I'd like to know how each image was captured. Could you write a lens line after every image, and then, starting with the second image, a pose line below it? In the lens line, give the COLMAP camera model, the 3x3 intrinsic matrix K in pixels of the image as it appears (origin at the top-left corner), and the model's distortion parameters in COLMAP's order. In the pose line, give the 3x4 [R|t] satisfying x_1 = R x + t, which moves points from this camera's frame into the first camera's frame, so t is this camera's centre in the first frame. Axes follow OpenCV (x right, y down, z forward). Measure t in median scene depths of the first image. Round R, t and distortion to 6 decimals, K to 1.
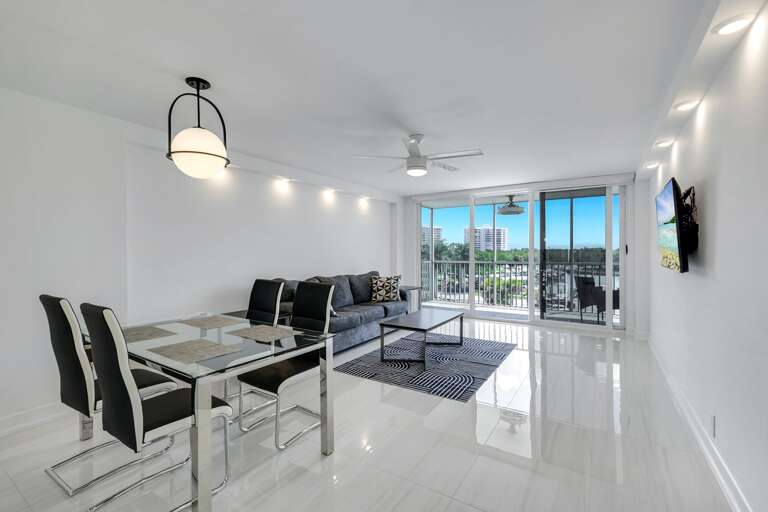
lens RADIAL K [[345.4, 0, 383.8], [0, 345.4, 260.5], [0, 0, 1]] dist [0.000566, -0.000255]
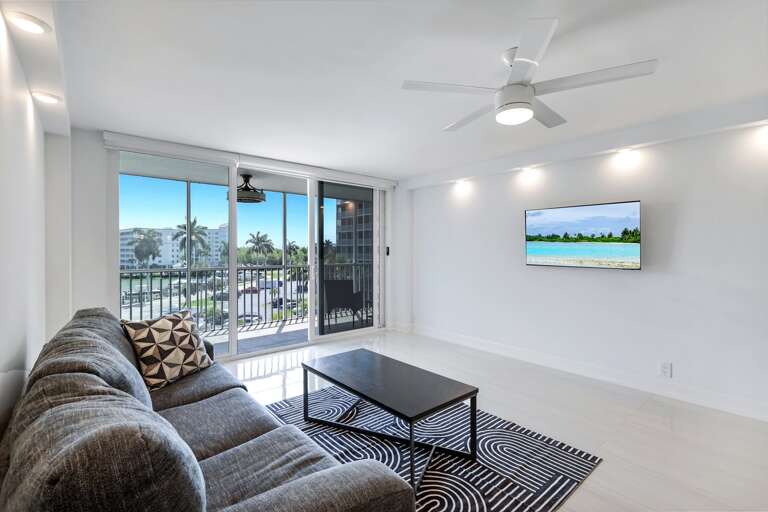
lens RADIAL K [[345.4, 0, 386.2], [0, 345.4, 256.1], [0, 0, 1]] dist [0.000566, -0.000255]
pose [[0.312280, -0.006130, 0.949970, -0.298449], [0.025182, 0.999681, -0.001827, -0.014444], [-0.949656, 0.024493, 0.312335, 0.645327]]
